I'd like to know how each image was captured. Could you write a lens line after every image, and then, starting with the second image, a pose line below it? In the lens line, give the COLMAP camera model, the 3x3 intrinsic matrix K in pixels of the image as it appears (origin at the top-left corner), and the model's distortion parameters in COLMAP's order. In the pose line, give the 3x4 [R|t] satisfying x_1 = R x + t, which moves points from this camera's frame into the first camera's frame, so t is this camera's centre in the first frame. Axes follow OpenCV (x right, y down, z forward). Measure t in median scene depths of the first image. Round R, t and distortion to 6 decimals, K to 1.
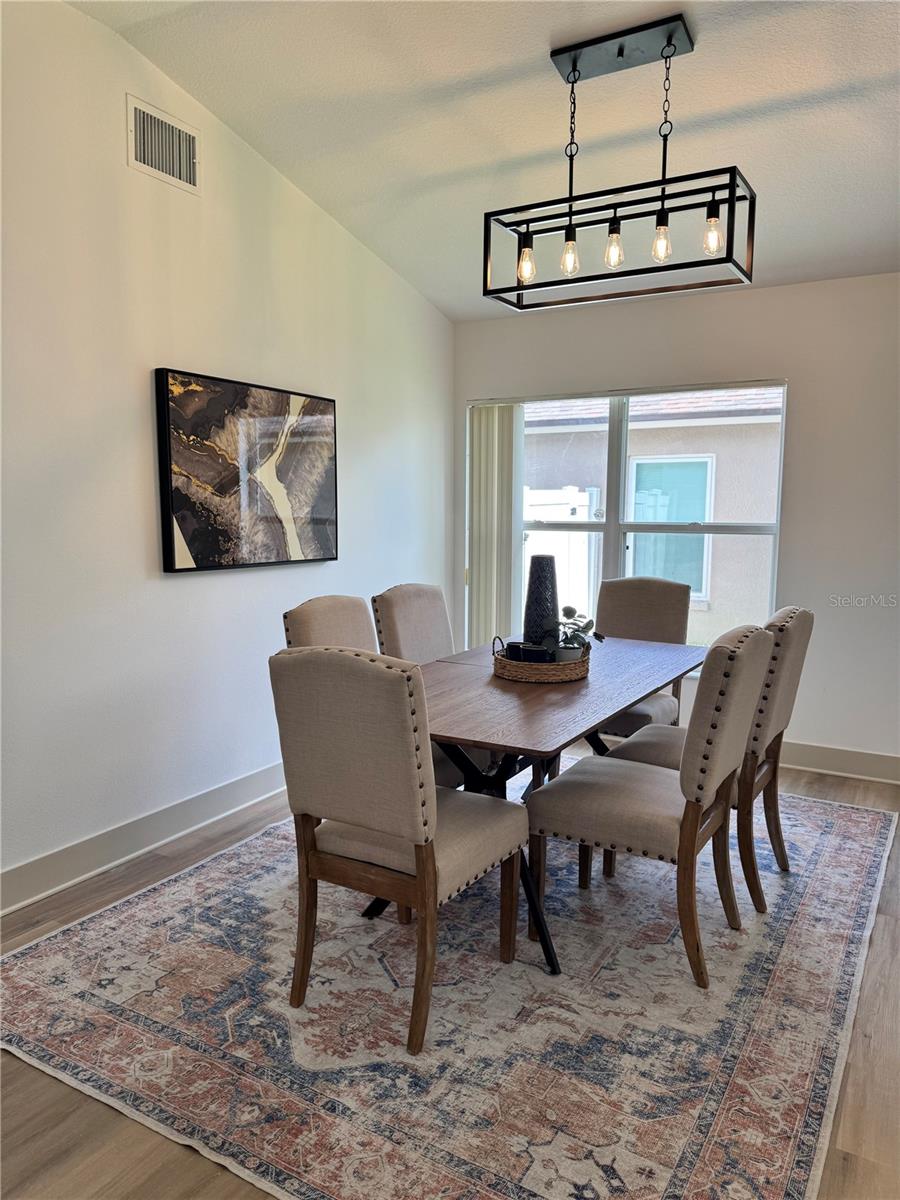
lens RADIAL K [[849.1, 0, 451.1], [0, 849.1, 604.2], [0, 0, 1]] dist [0.058861, -0.060788]
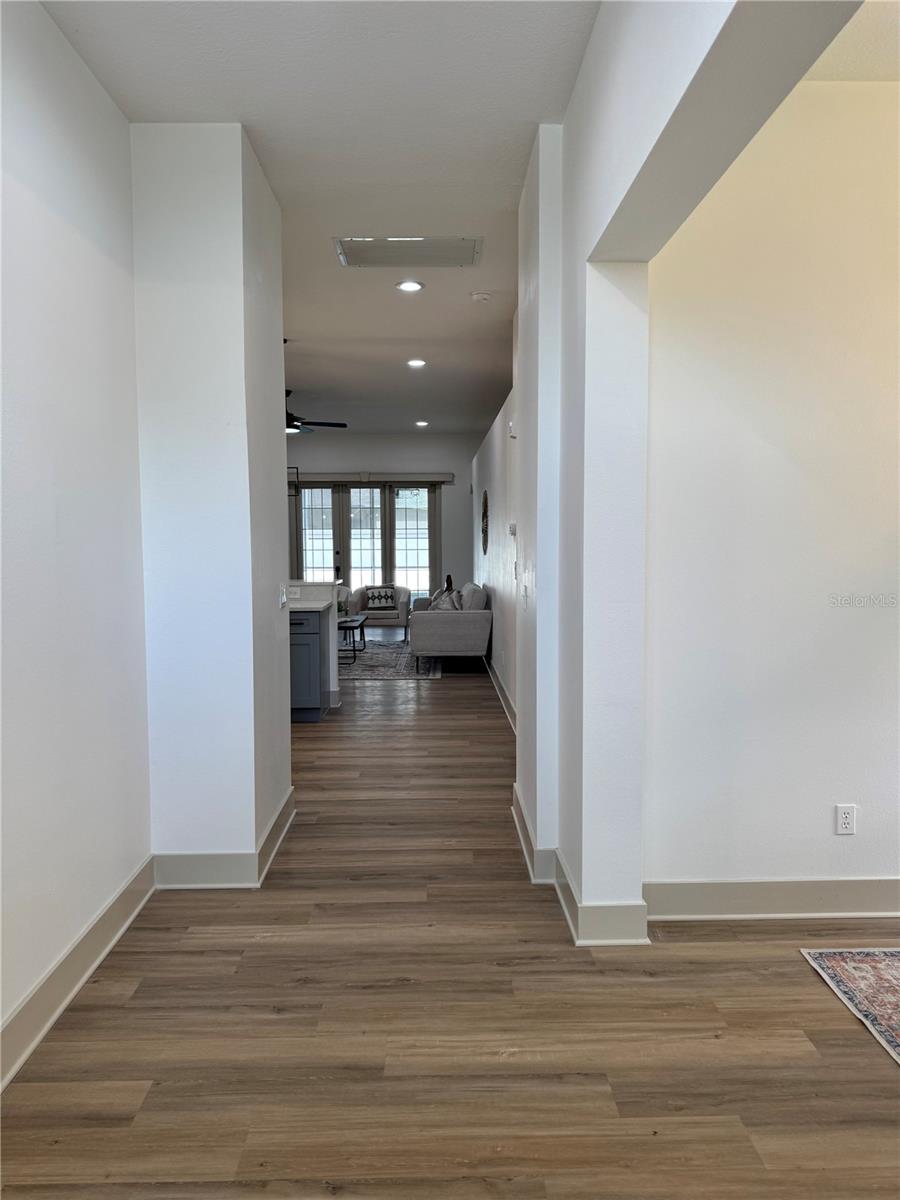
lens RADIAL K [[838.4, 0, 450.0], [0, 838.4, 600.0], [0, 0, 1]] dist [0.054811, -0.082541]
pose [[0.522896, 0.062693, -0.850088, 0.124197], [-0.096678, 0.995218, 0.013928, -0.015513], [0.846896, 0.074902, 0.526457, -0.118474]]
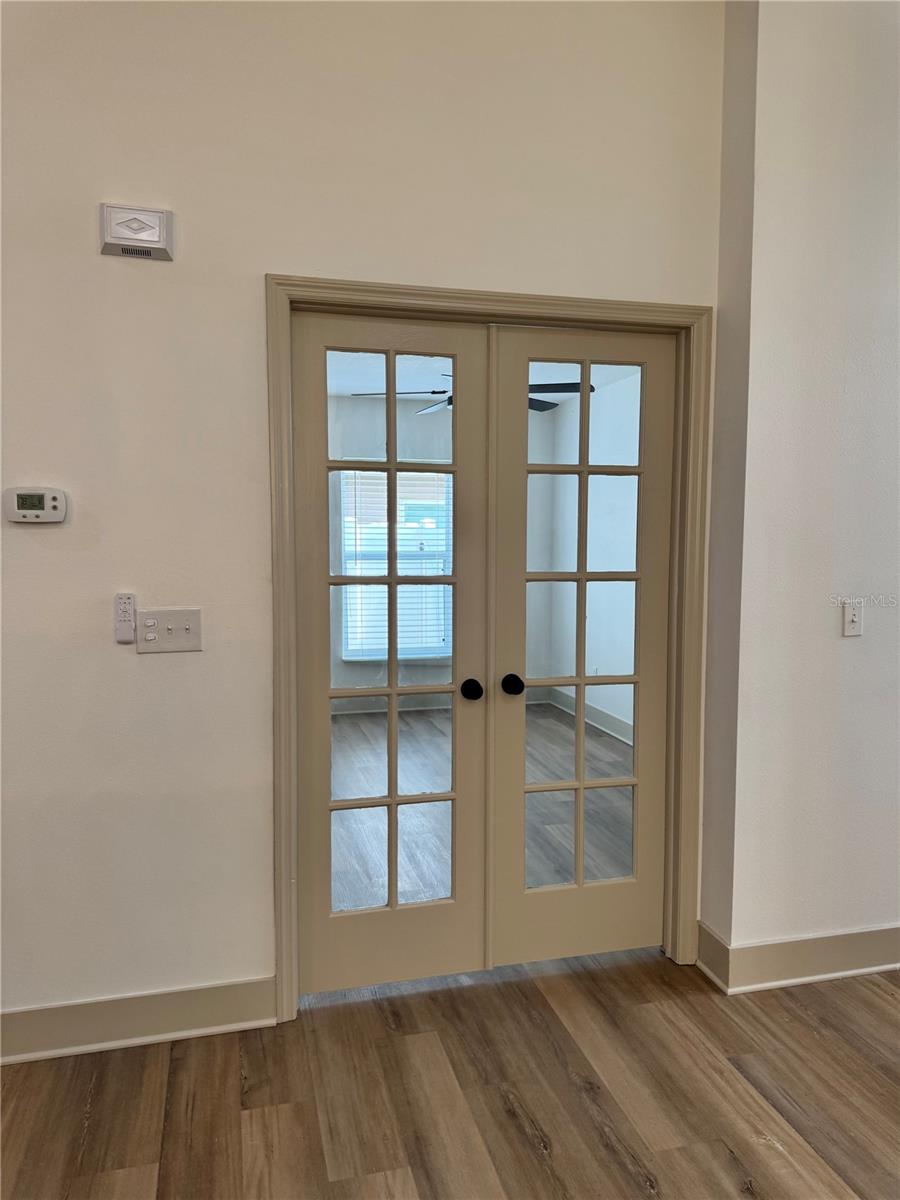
lens RADIAL K [[849.1, 0, 451.1], [0, 849.1, 604.2], [0, 0, 1]] dist [0.058861, -0.060788]
pose [[0.703101, -0.064495, 0.708160, -2.339320], [0.088104, 0.996106, 0.003245, -0.077715], [-0.705611, 0.060110, 0.706045, 0.445224]]
